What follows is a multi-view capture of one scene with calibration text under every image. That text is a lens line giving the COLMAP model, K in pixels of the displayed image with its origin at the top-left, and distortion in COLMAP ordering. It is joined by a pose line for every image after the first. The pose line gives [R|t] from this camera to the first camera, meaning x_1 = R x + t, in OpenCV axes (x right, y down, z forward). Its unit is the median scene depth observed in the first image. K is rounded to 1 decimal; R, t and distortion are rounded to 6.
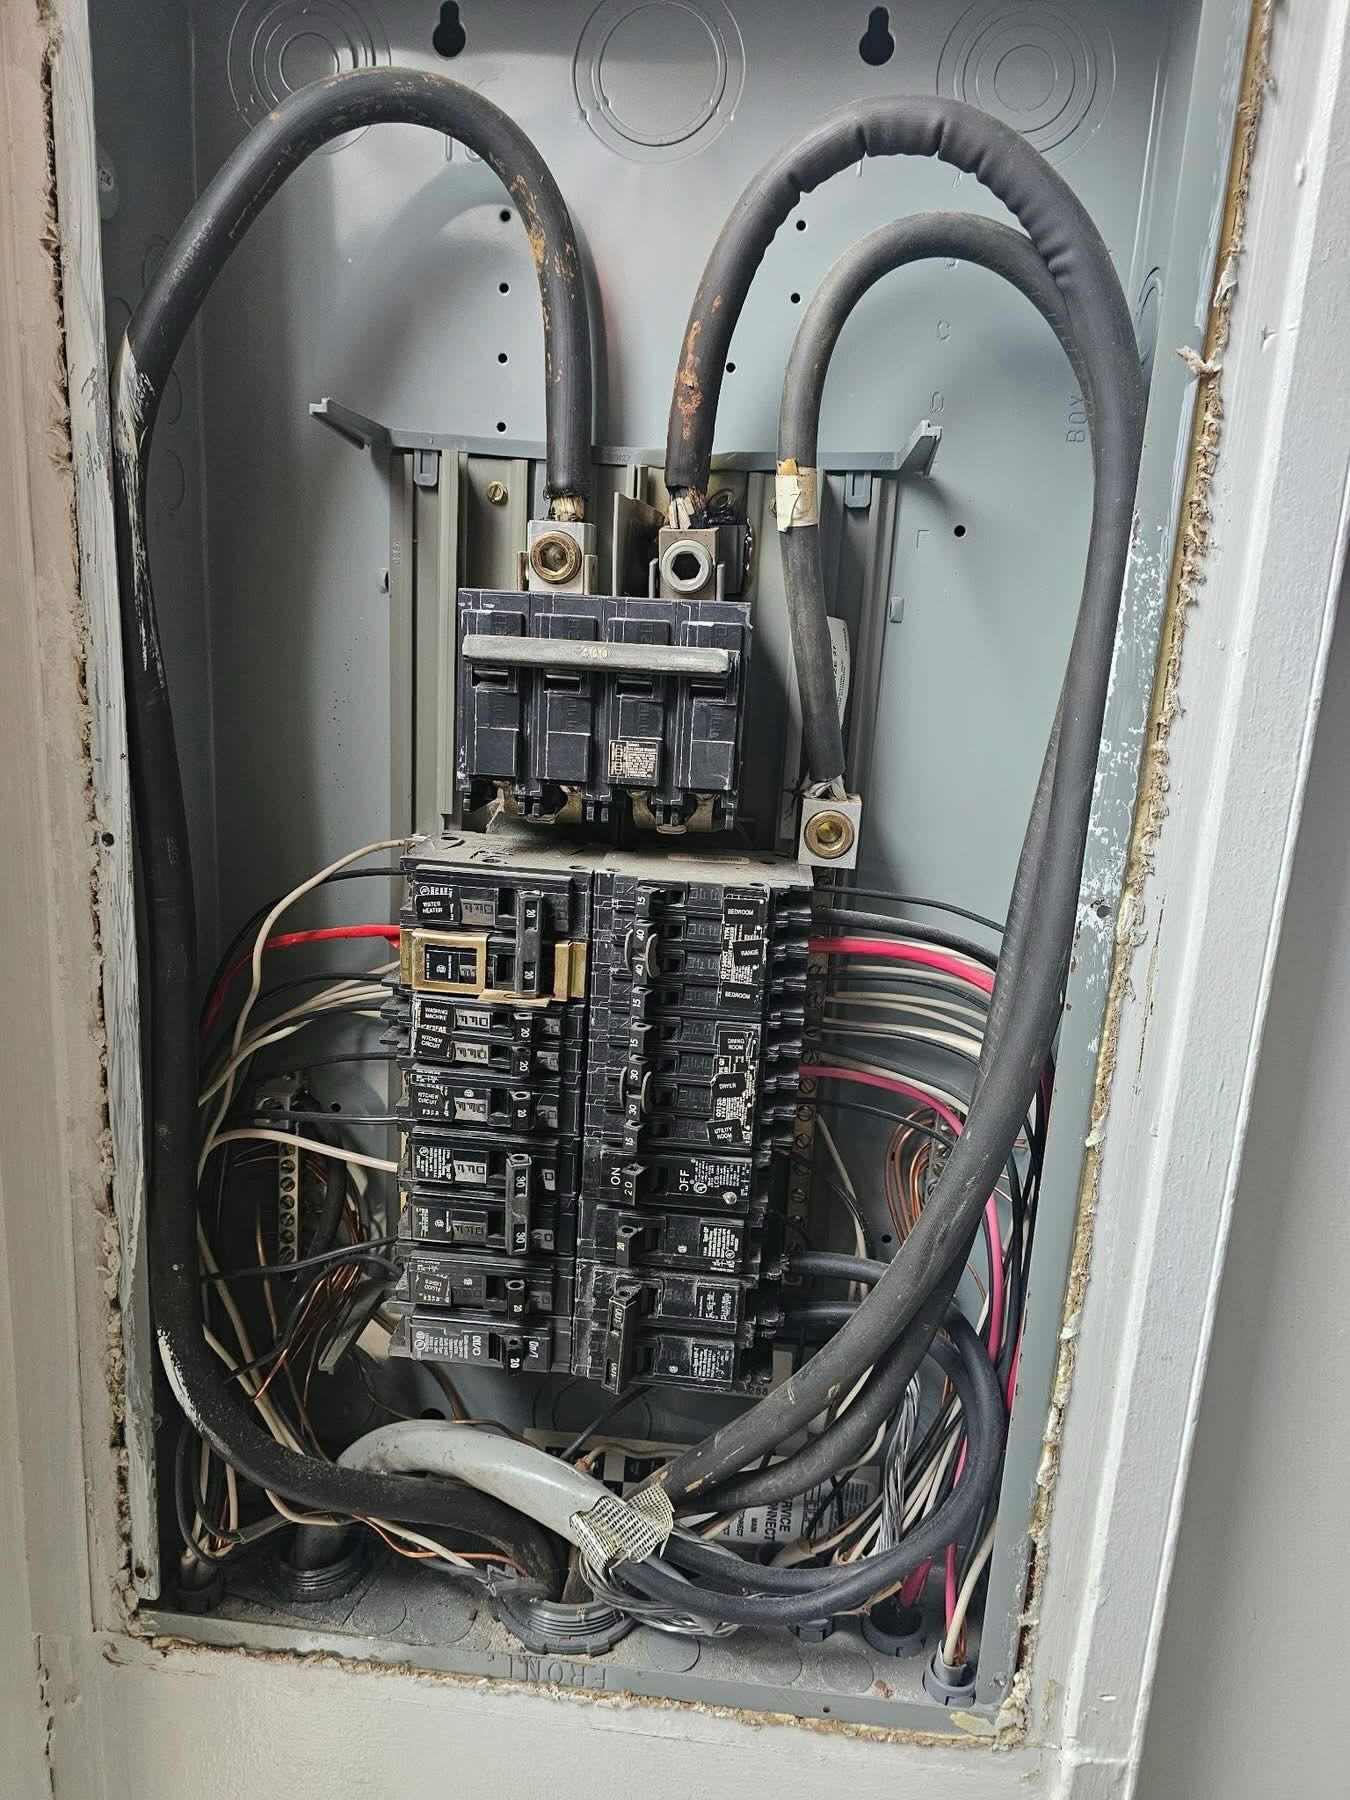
lens RADIAL K [[1249.3, 0, 689.0], [0, 1249.3, 905.3], [0, 0, 1]] dist [0.034553, -0.007440]
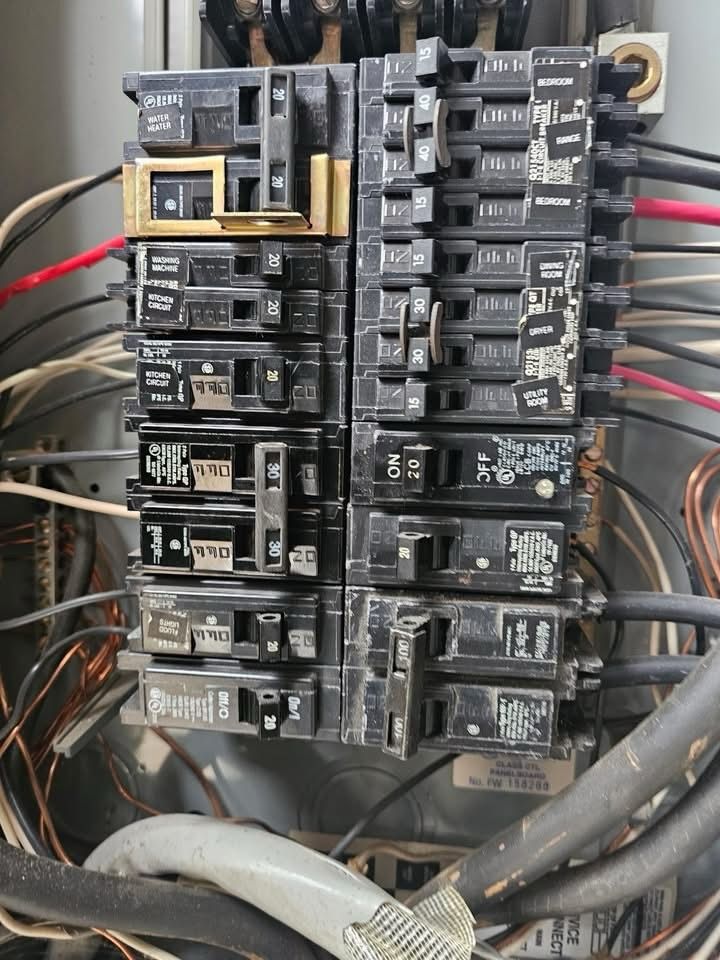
lens RADIAL K [[694.6, 0, 355.8], [0, 694.6, 477.4], [0, 0, 1]] dist [0.010530, -0.007795]
pose [[0.998723, -0.029158, -0.041261, -0.064830], [0.024092, 0.992681, -0.118336, 0.272974], [0.044409, 0.117190, 0.992116, 0.569782]]
